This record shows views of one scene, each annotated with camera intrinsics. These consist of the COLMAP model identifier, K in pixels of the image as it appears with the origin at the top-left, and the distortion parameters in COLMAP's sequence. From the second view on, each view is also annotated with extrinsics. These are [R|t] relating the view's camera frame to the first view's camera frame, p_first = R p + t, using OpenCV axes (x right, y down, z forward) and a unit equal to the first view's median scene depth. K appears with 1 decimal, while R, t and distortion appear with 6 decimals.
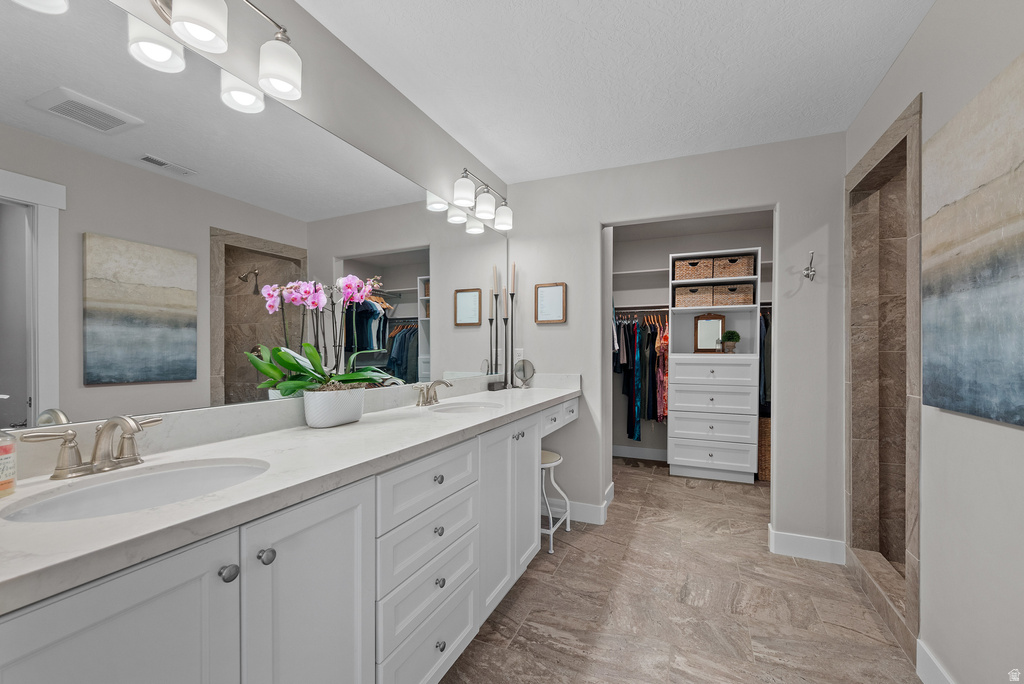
lens RADIAL K [[422.3, 0, 515.0], [0, 422.3, 356.3], [0, 0, 1]] dist [-0.000745, 0.000091]
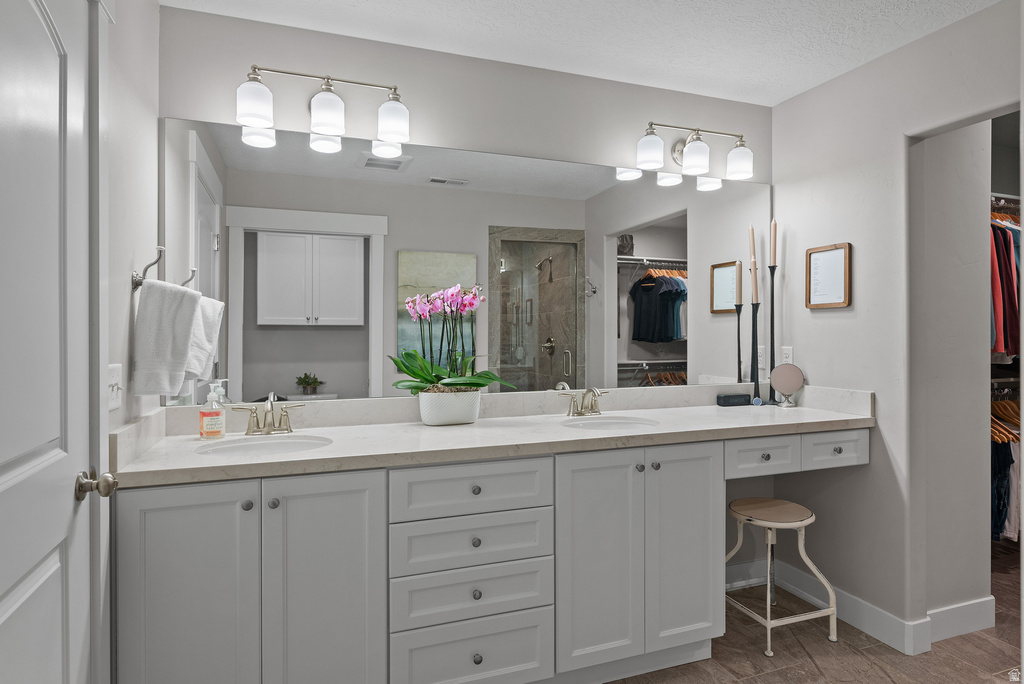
lens RADIAL K [[578.4, 0, 511.2], [0, 578.4, 332.4], [0, 0, 1]] dist [0.000371, 0.000519]
pose [[0.687813, -0.000936, -0.725887, 0.510802], [-0.006943, 0.999945, -0.007869, -0.041283], [0.725854, 0.010452, 0.687769, 0.067730]]
